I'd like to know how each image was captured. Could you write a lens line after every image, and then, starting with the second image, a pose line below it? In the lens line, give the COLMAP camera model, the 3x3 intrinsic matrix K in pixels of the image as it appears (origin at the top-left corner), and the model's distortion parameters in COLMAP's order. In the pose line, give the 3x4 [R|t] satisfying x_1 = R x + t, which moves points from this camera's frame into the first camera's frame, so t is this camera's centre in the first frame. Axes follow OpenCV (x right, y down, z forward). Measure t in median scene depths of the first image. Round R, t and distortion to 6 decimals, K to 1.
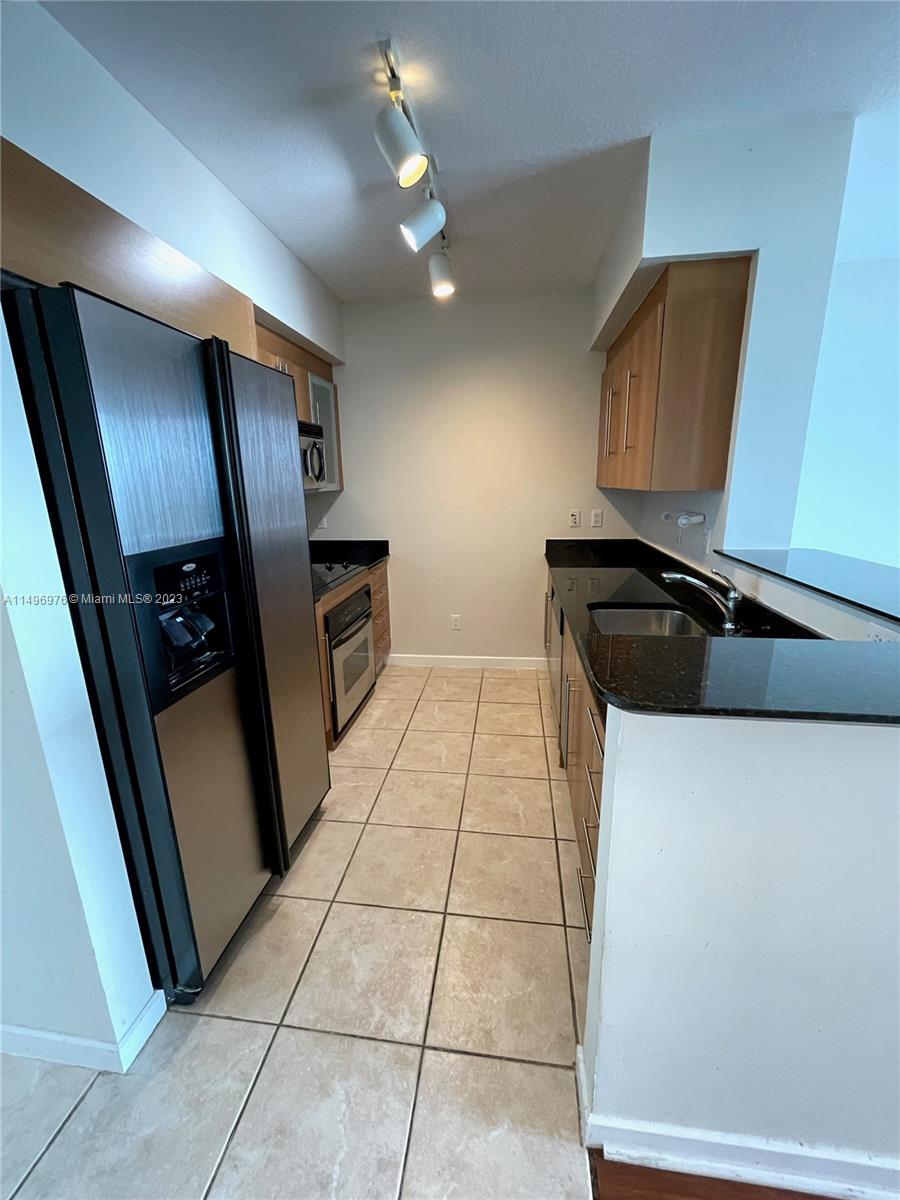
lens RADIAL K [[485.1, 0, 451.7], [0, 485.1, 598.7], [0, 0, 1]] dist [-0.002765, -0.000178]
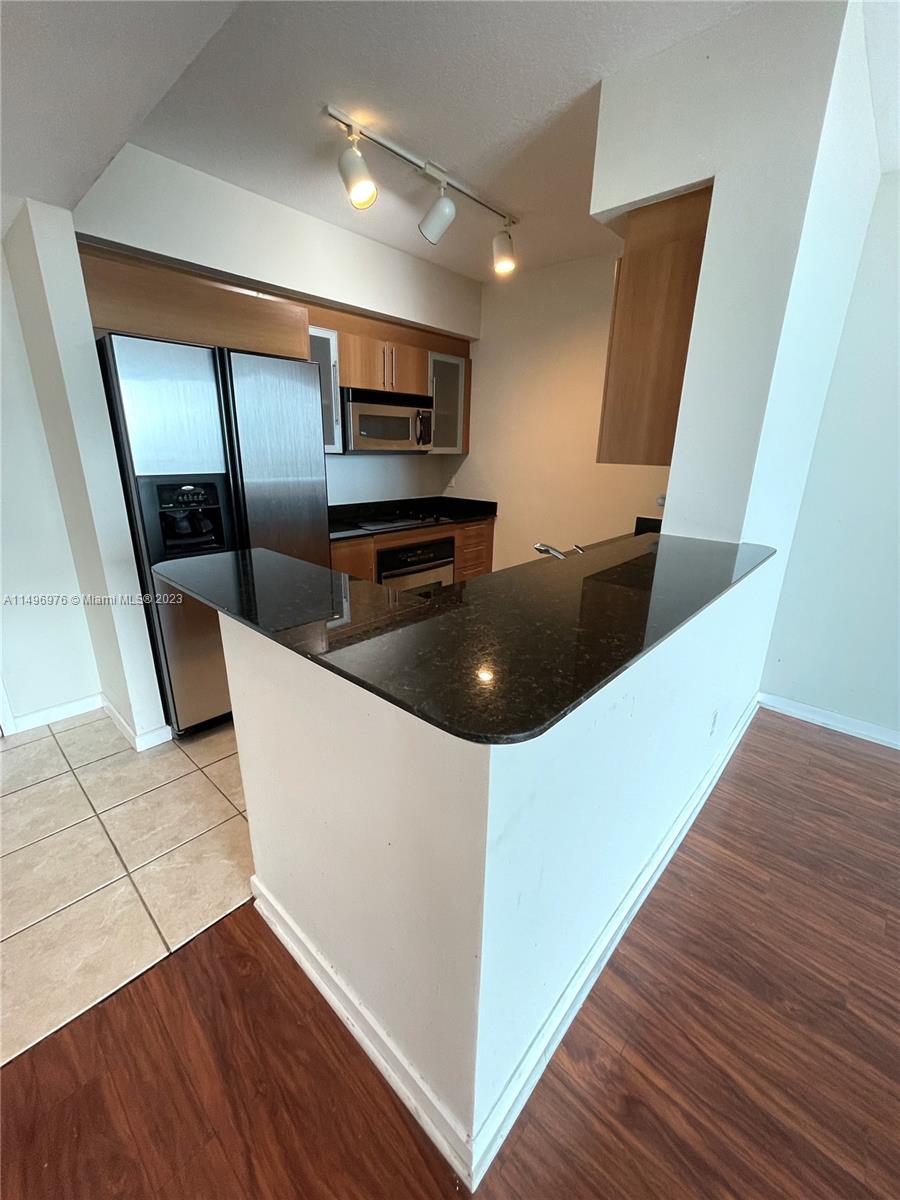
lens RADIAL K [[485.1, 0, 454.8], [0, 485.1, 598.9], [0, 0, 1]] dist [-0.002765, -0.000178]
pose [[0.823937, 0.199664, -0.530341, 0.799481], [-0.167502, 0.979864, 0.108670, -0.017666], [0.541360, -0.000704, 0.840791, 0.045678]]
